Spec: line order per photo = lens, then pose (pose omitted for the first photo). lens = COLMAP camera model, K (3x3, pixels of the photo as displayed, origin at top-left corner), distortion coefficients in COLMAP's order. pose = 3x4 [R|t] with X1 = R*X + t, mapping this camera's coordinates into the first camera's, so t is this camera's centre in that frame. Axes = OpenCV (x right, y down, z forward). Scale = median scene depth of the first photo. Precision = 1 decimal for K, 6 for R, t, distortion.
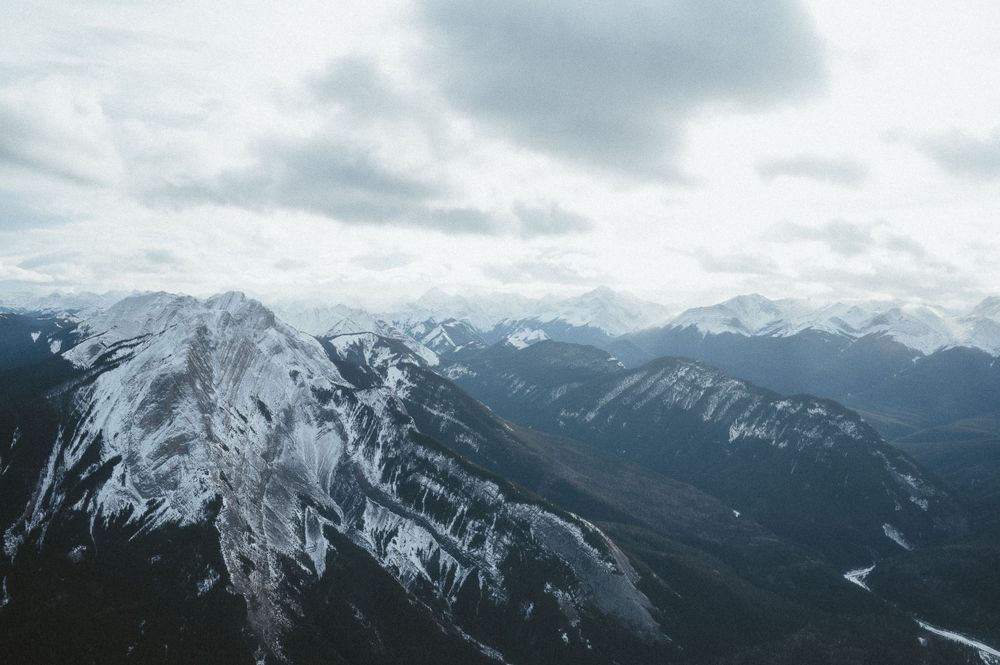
lens RADIAL K [[1039.9, 0, 500.0], [0, 1039.9, 332.5], [0, 0, 1]] dist [-0.003038, -0.001042]
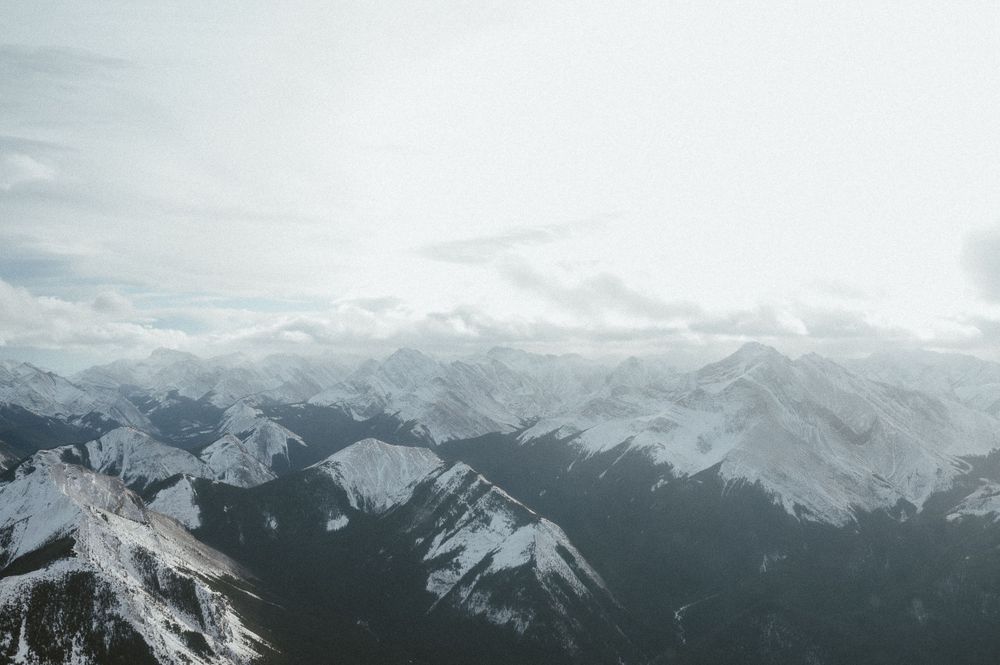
lens RADIAL K [[1039.9, 0, 500.0], [0, 1039.9, 332.5], [0, 0, 1]] dist [-0.003038, -0.001042]
pose [[0.993643, -0.022406, -0.110327, 0.052758], [0.017631, 0.998873, -0.044068, -0.036466], [0.111190, 0.041842, 0.992918, 0.662510]]
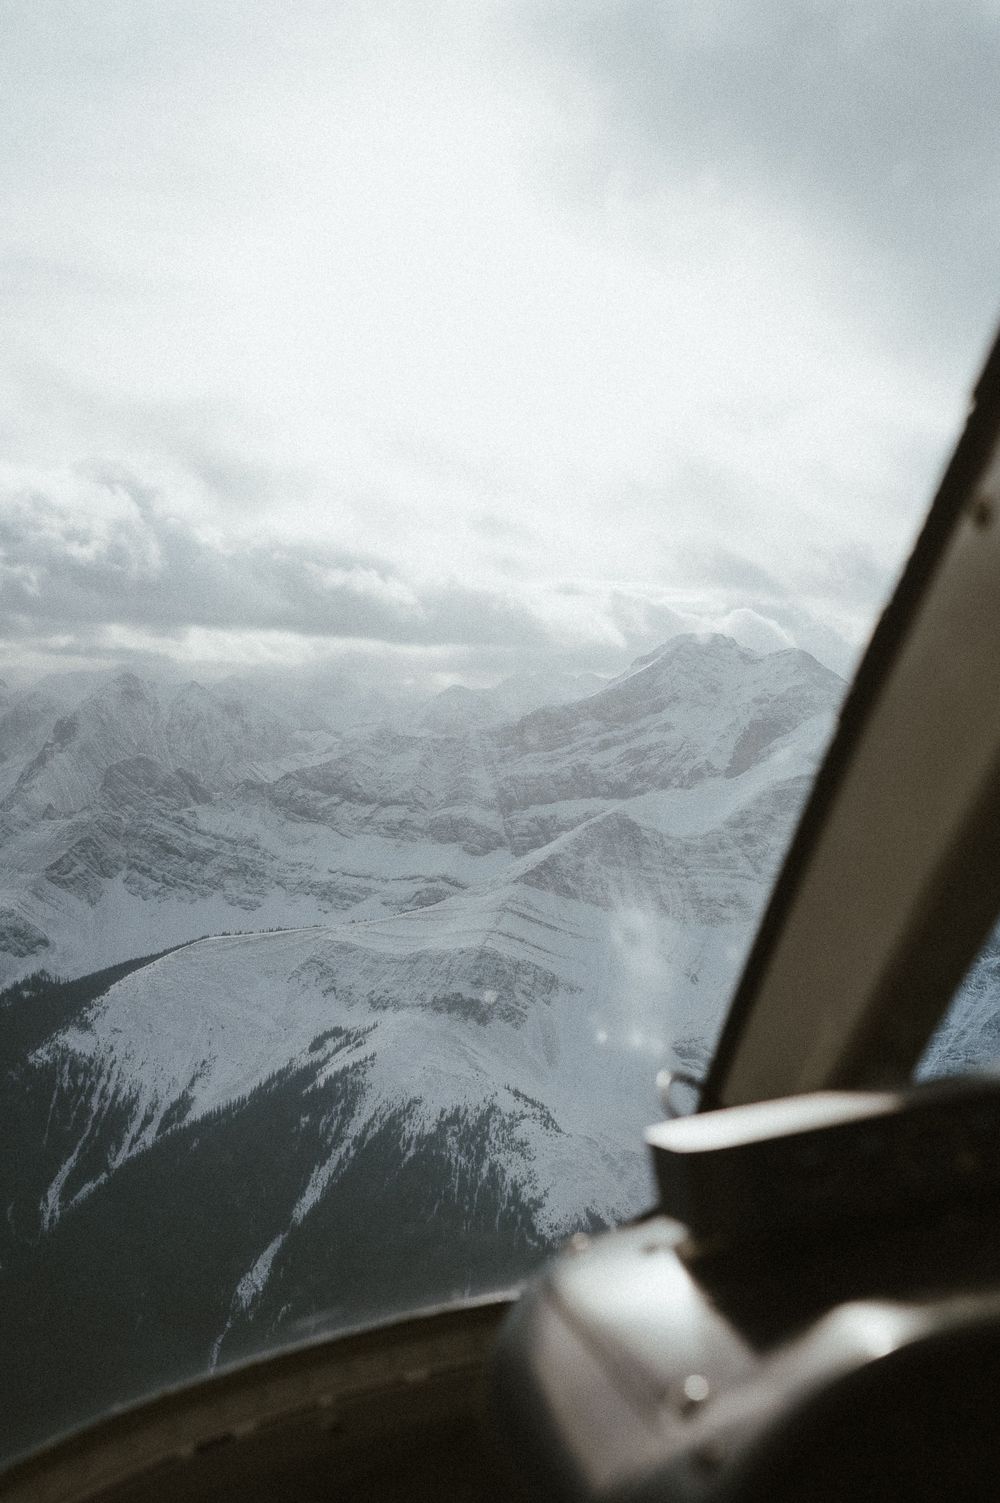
lens RADIAL K [[1562.9, 0, 500.4], [0, 1562.9, 692.1], [0, 0, 1]] dist [-0.003038, -0.001042]
pose [[0.951201, -0.004773, 0.308536, 0.032253], [0.006696, 0.999964, -0.005173, -0.041267], [-0.308500, 0.006987, 0.951199, 0.904714]]
